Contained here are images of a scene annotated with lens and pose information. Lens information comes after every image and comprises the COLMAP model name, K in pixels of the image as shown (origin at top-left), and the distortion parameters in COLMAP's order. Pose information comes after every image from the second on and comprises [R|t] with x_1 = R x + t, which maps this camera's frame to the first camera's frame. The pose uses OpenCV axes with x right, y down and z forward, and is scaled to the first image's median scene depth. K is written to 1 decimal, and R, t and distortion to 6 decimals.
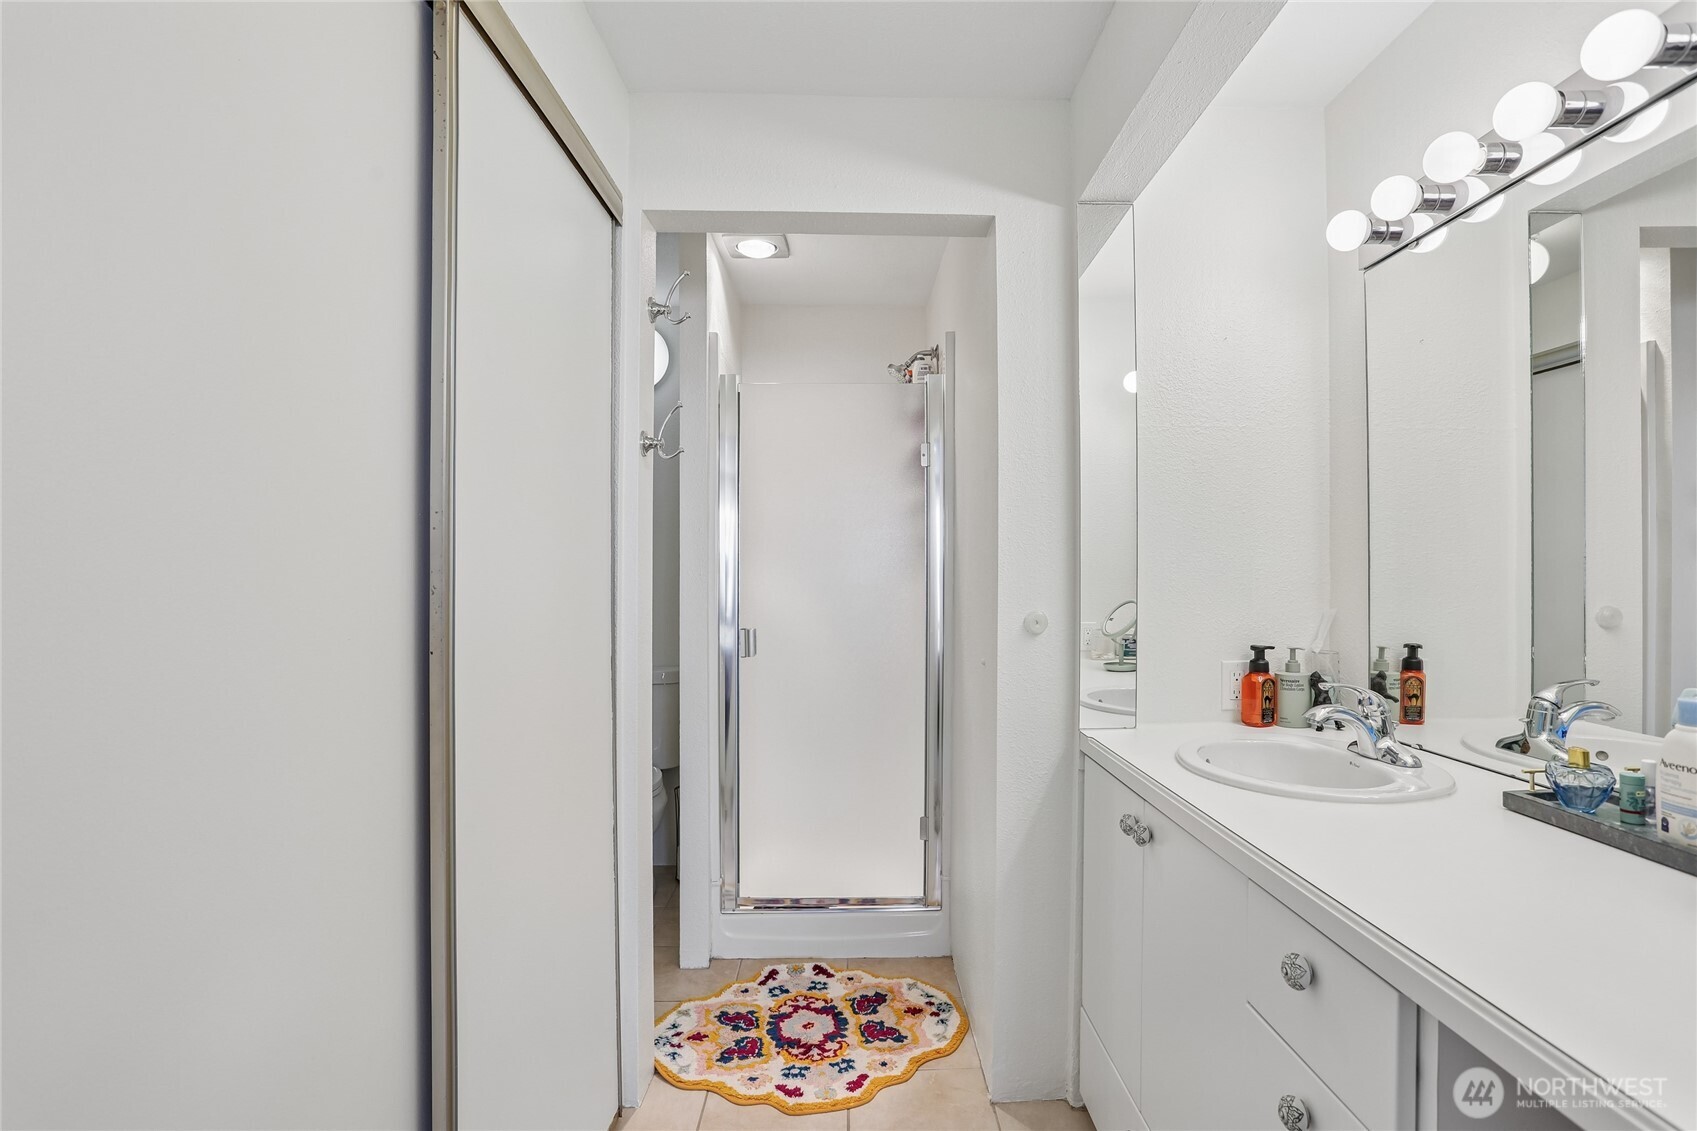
lens RADIAL K [[821.6, 0, 864.3], [0, 821.6, 573.2], [0, 0, 1]] dist [-0.067452, 0.027100]
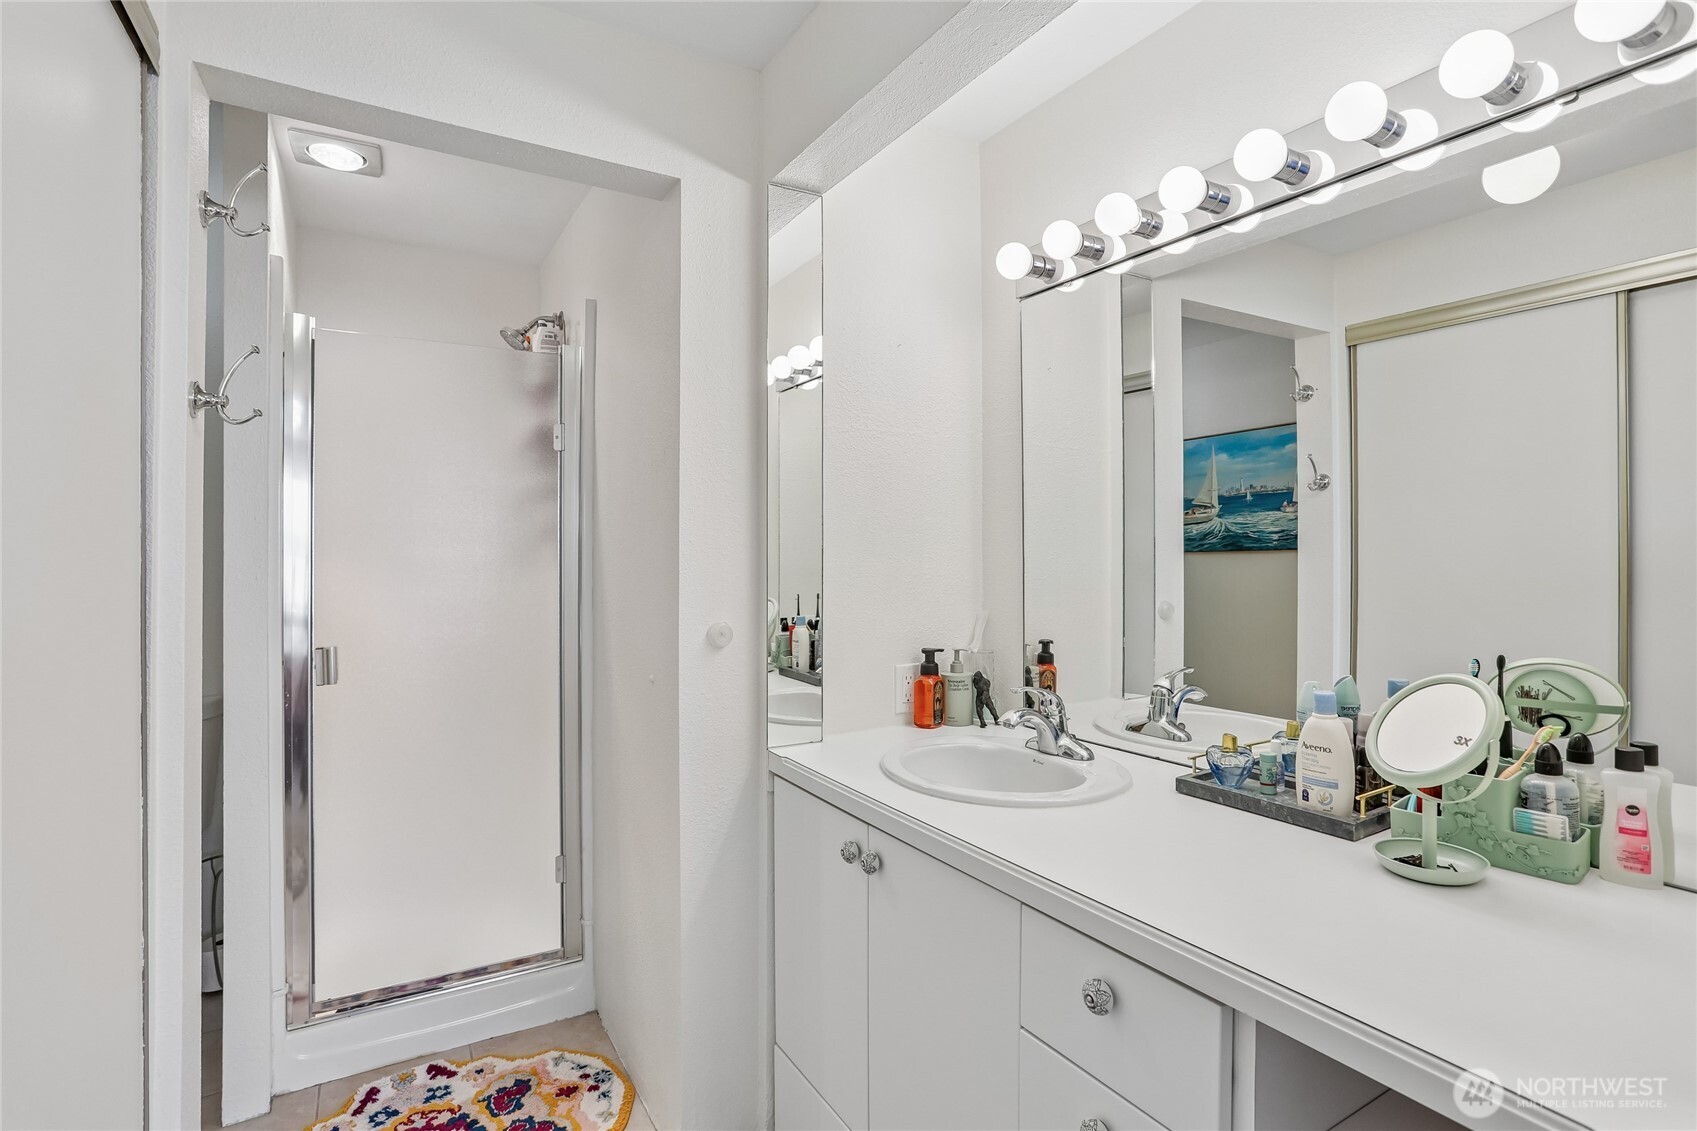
lens RADIAL K [[832.8, 0, 857.0], [0, 832.8, 550.6], [0, 0, 1]] dist [-0.078422, 0.037103]
pose [[0.869949, 0.006473, 0.493098, -0.109127], [-0.002809, 0.999963, -0.008172, -0.025016], [-0.493133, 0.005724, 0.869935, 0.122351]]
